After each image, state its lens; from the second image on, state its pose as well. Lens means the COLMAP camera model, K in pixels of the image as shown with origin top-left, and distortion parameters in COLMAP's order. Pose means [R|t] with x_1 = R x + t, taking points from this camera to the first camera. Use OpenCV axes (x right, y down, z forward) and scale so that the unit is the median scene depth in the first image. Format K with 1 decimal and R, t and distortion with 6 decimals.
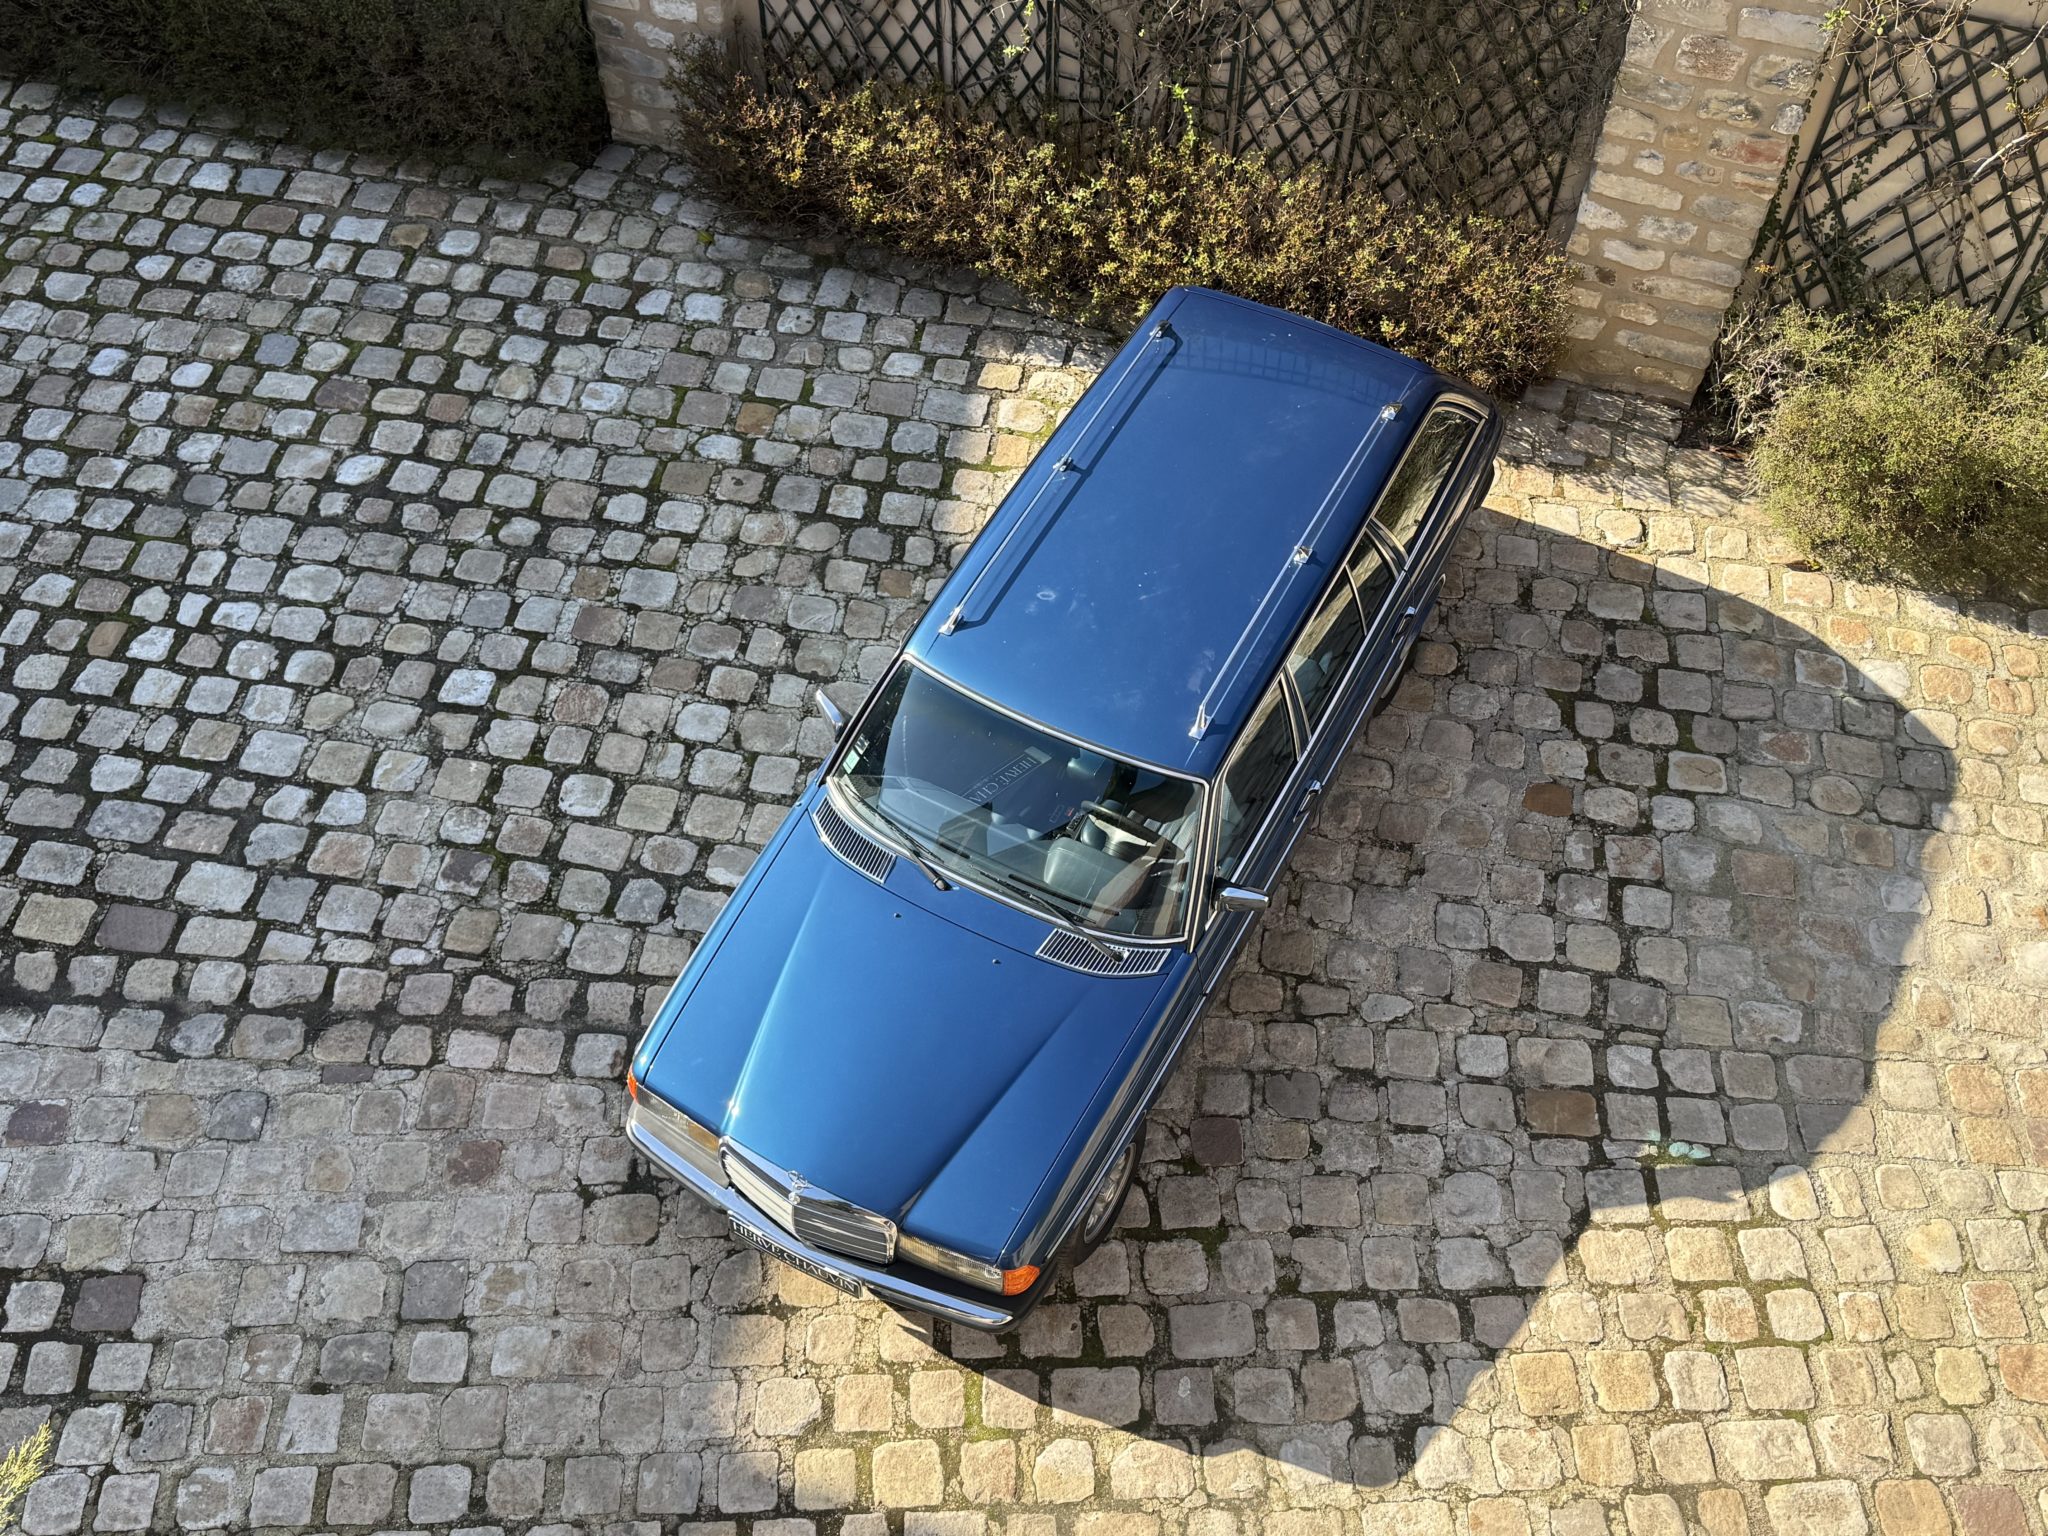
lens RADIAL K [[2014.4, 0, 1024.0], [0, 2014.4, 768.0], [0, 0, 1]] dist [0.202893, -0.442315]
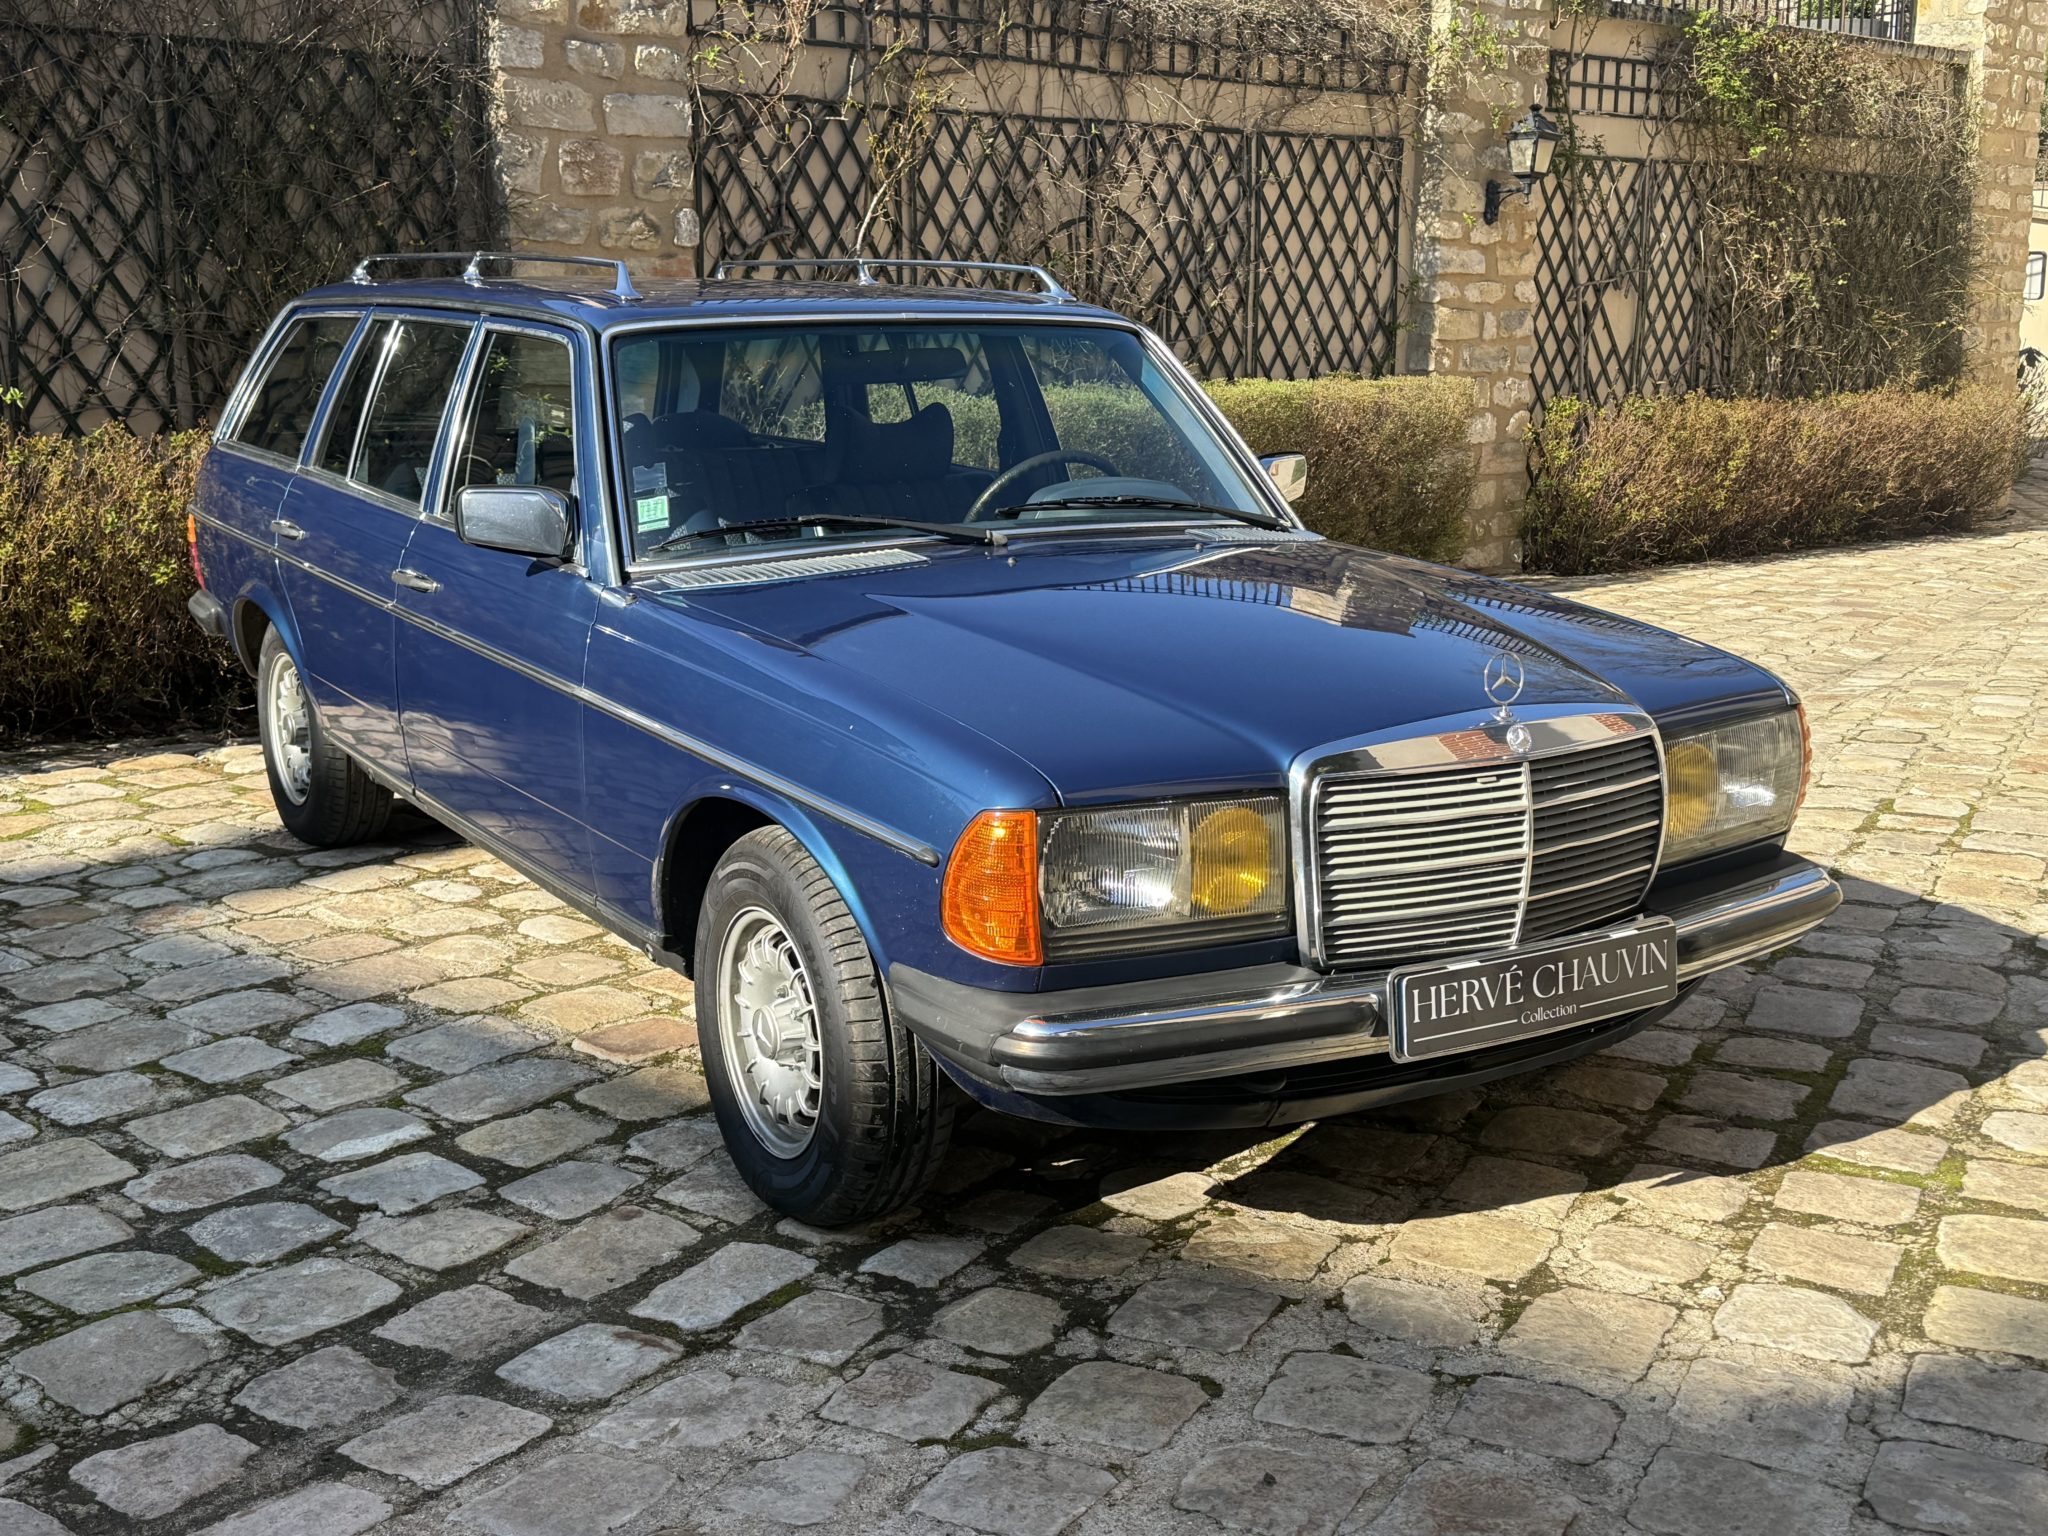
lens RADIAL K [[2234.8, 0, 1017.6], [0, 2234.8, 765.7], [0, 0, 1]] dist [0.207688, -0.454660]
pose [[0.496450, -0.177595, 0.849704, -0.453763], [0.701523, 0.658607, -0.272219, 0.216948], [-0.511276, 0.731230, 0.451553, 0.679807]]
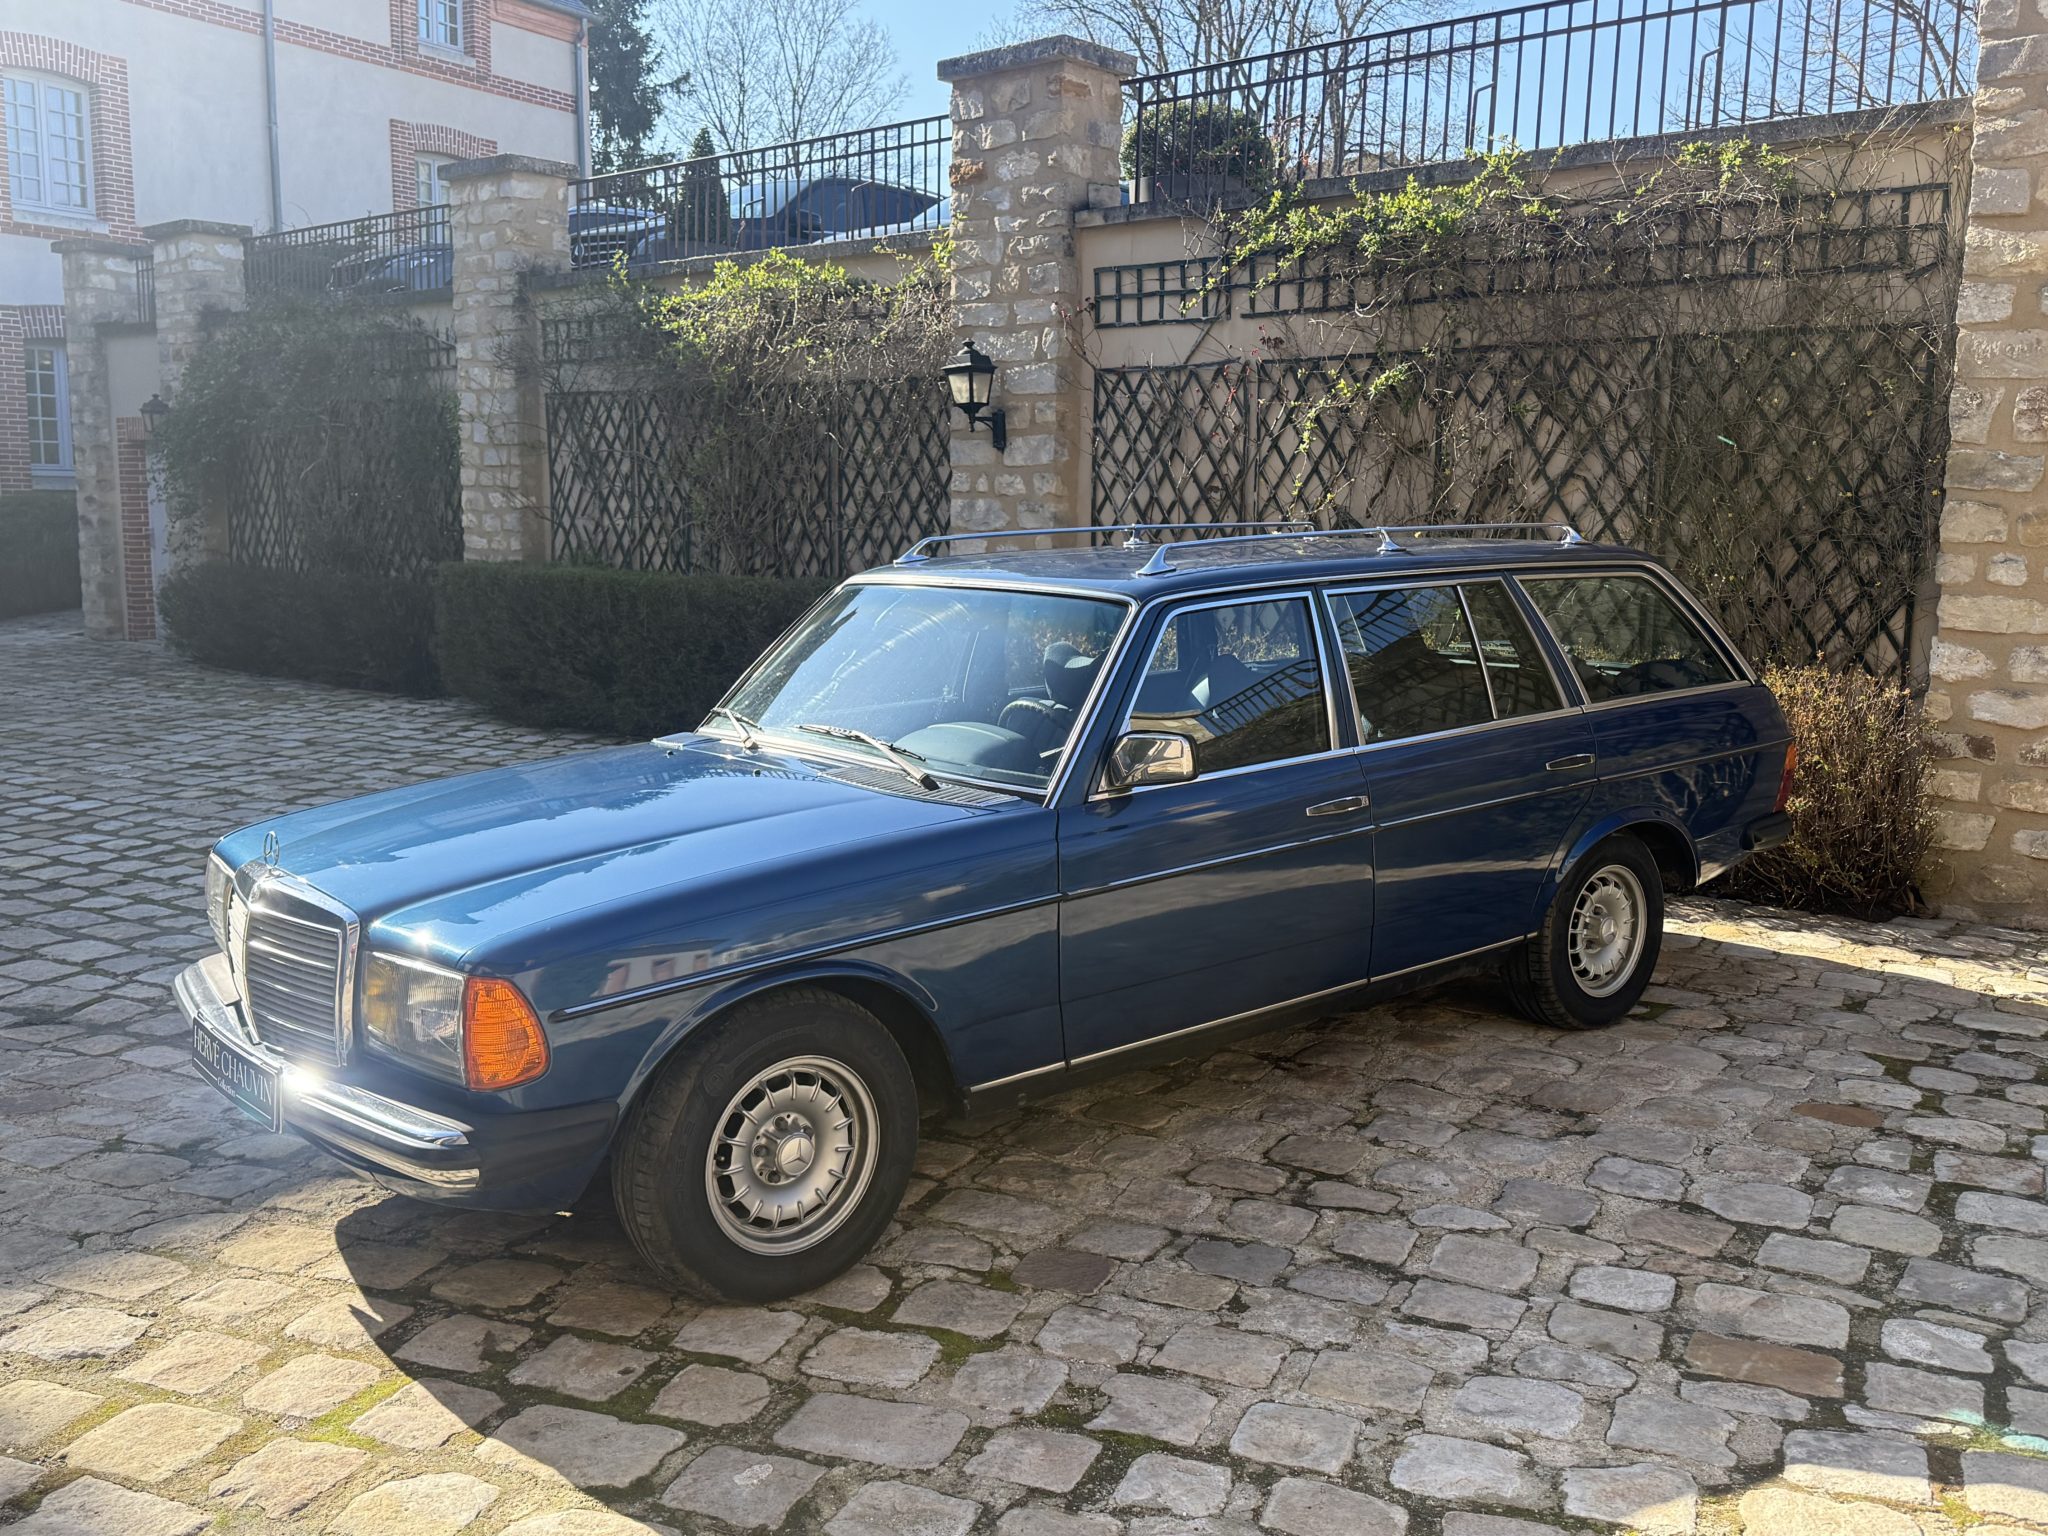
lens RADIAL K [[1812.1, 0, 1024.0], [0, 1812.1, 768.0], [0, 0, 1]] dist [0.079829, -0.133143]
pose [[0.926228, 0.052727, -0.373258, 0.237895], [-0.302947, 0.693368, -0.653807, 0.377555], [0.224332, 0.718652, 0.658190, 0.538215]]
